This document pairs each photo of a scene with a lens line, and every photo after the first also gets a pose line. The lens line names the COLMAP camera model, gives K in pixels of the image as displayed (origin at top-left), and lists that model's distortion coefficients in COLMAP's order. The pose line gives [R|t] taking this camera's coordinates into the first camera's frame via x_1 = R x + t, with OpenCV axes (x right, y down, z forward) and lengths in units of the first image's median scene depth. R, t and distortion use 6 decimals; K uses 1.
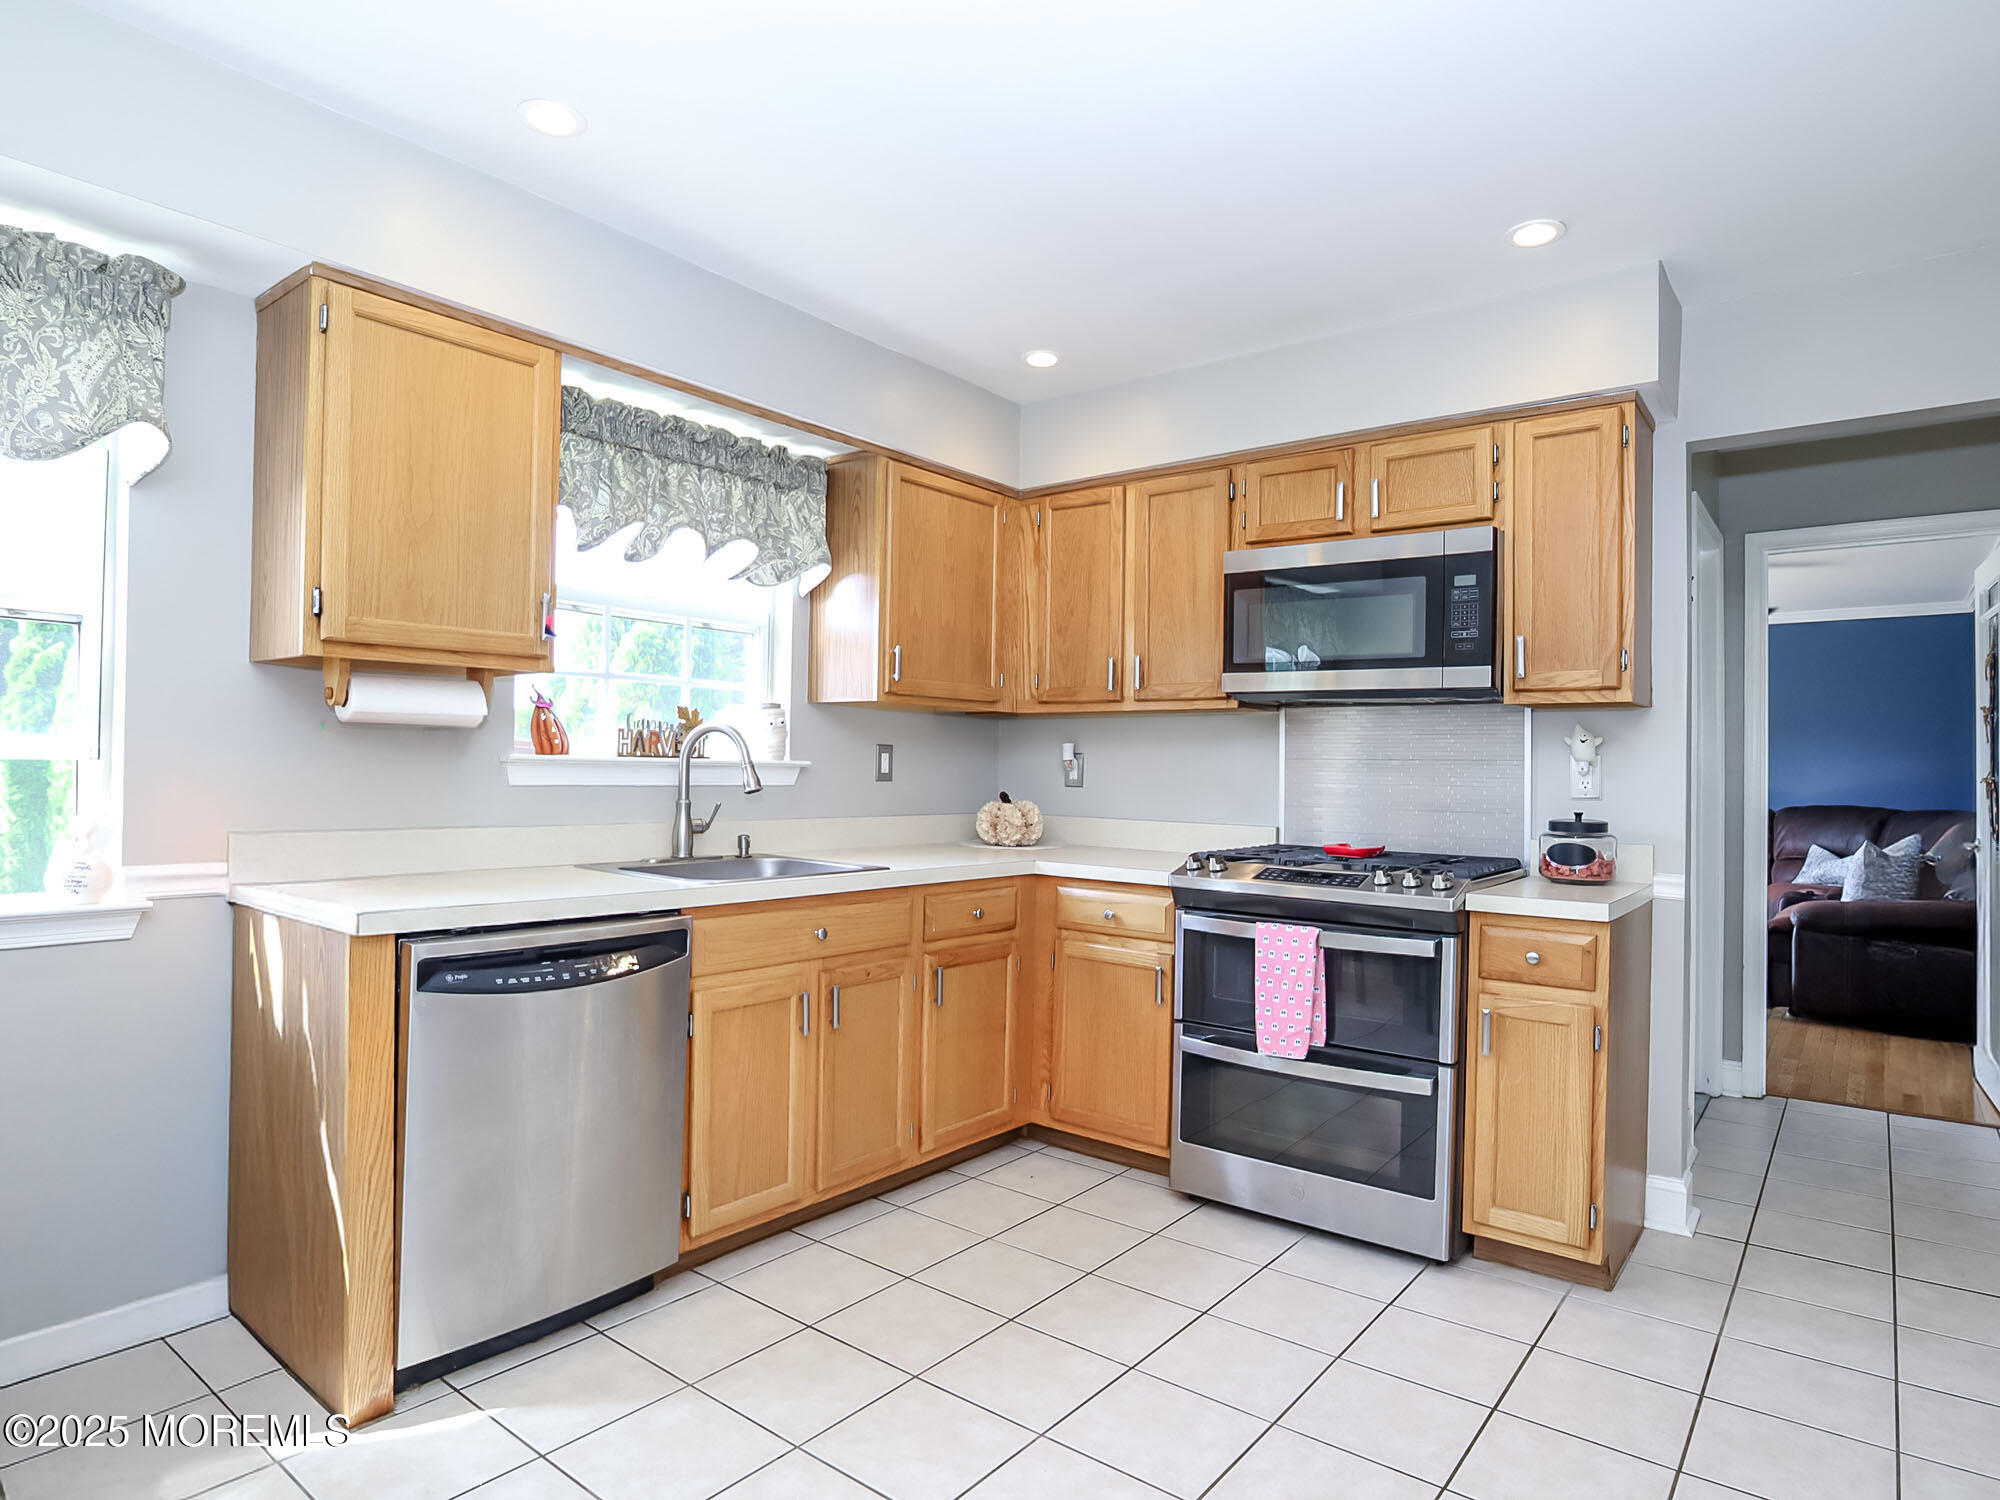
lens RADIAL K [[1113.3, 0, 956.5], [0, 1113.3, 795.9], [0, 0, 1]] dist [-0.014394, 0.002015]
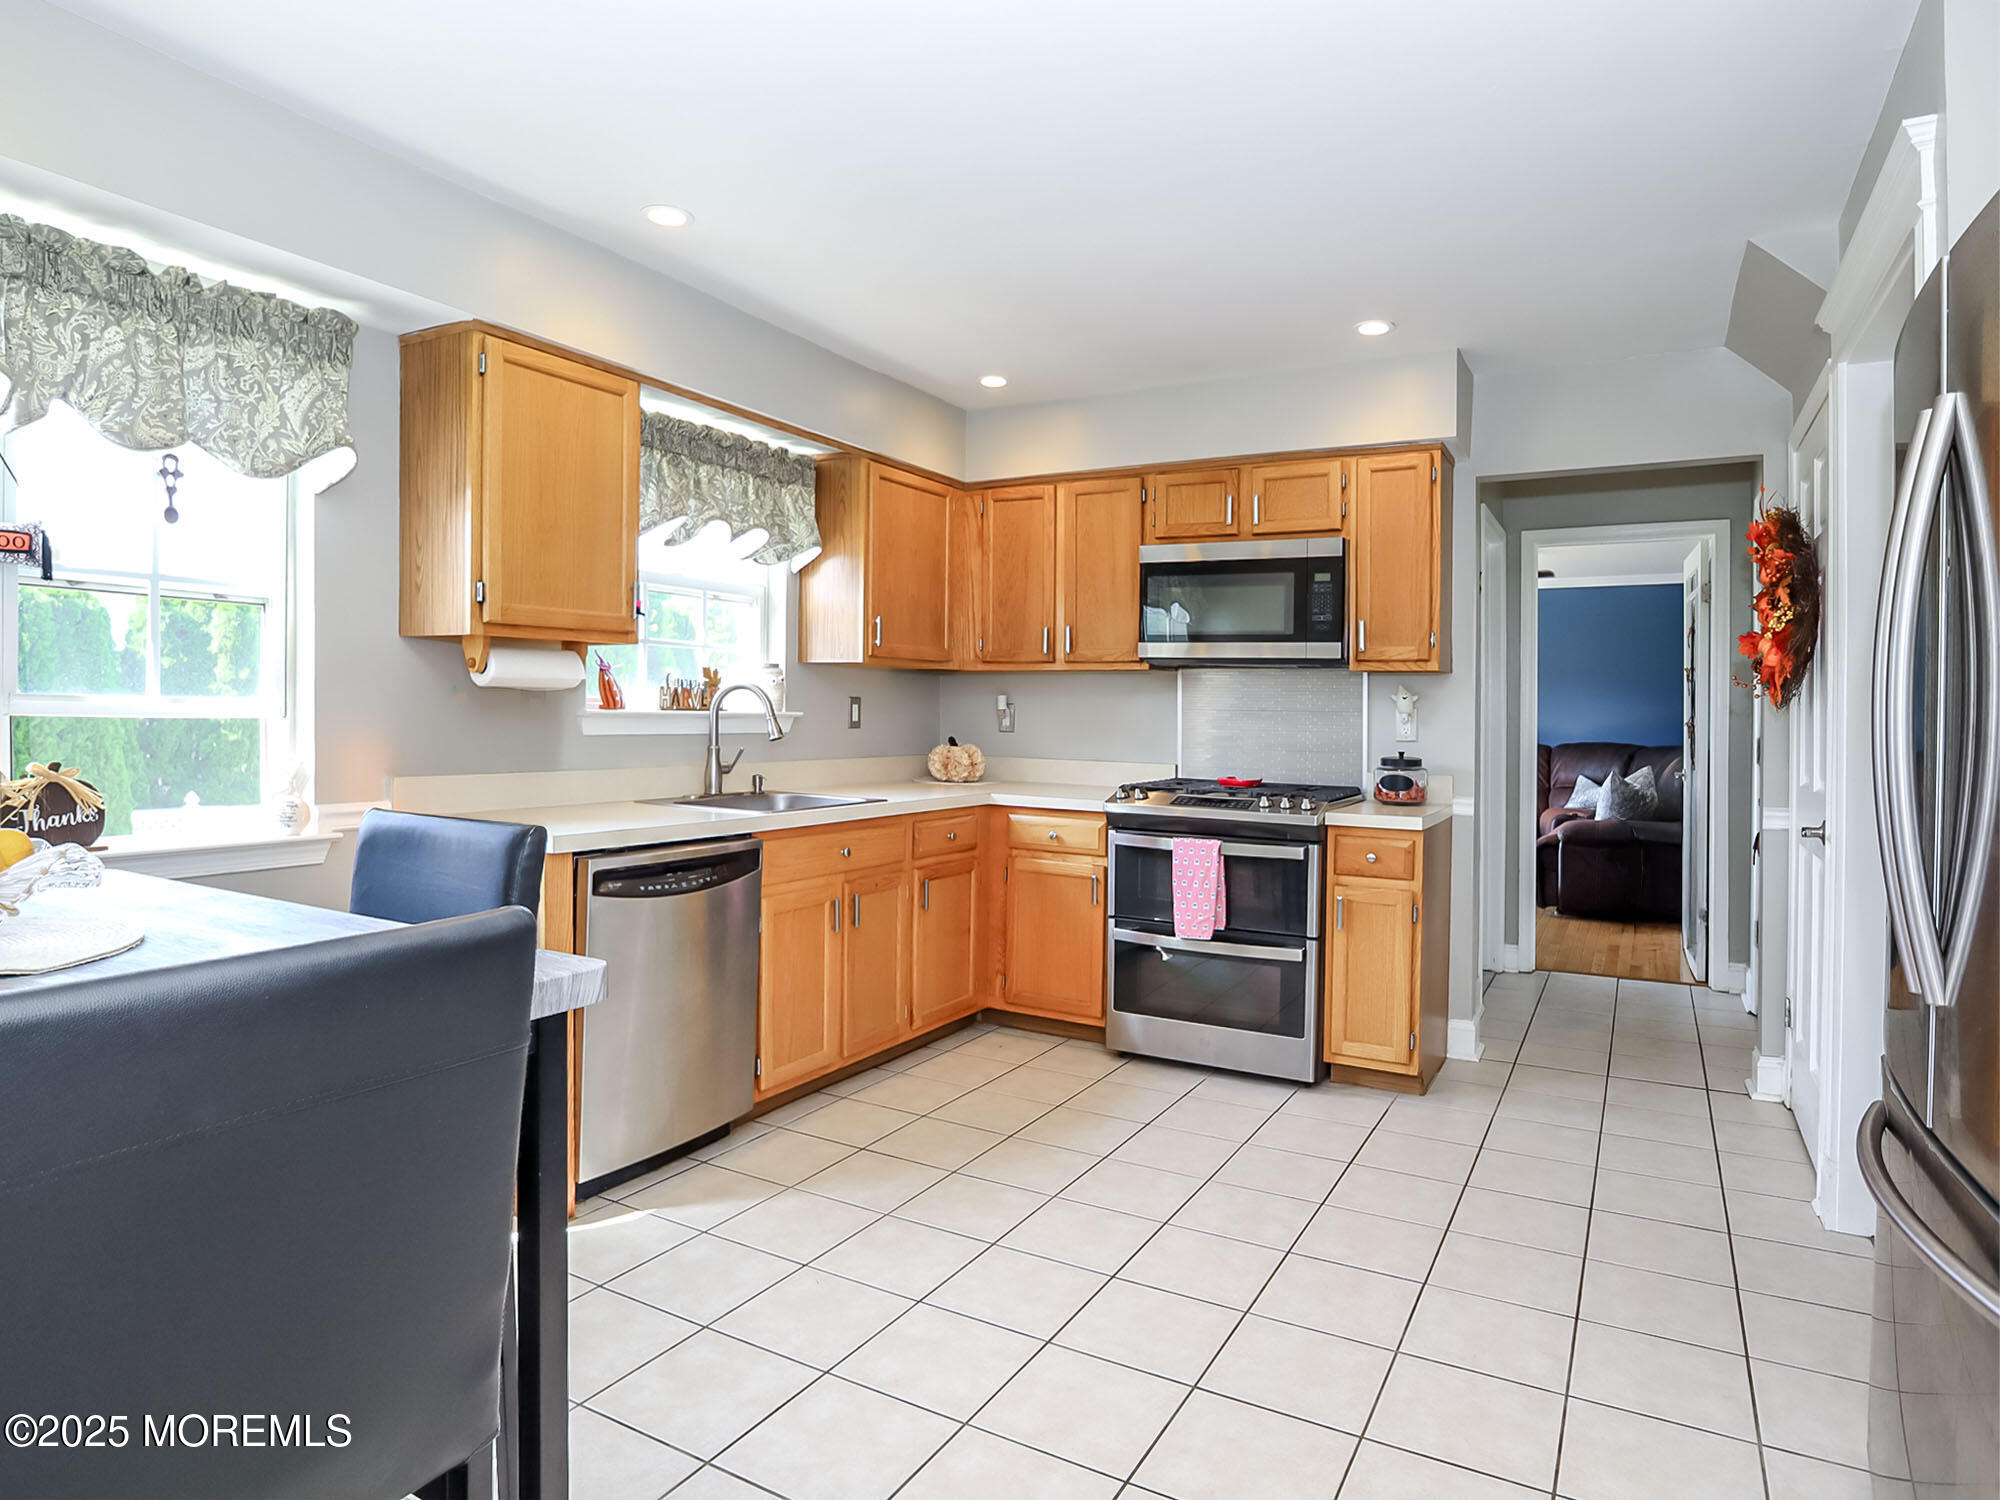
lens RADIAL K [[1151.7, 0, 1000.0], [0, 1151.7, 750.0], [0, 0, 1]] dist [-0.001733, -0.000360]
pose [[0.983240, -0.006371, 0.182203, -0.168524], [0.003777, 0.999887, 0.014577, -0.009243], [-0.182276, -0.013645, 0.983153, -0.278525]]
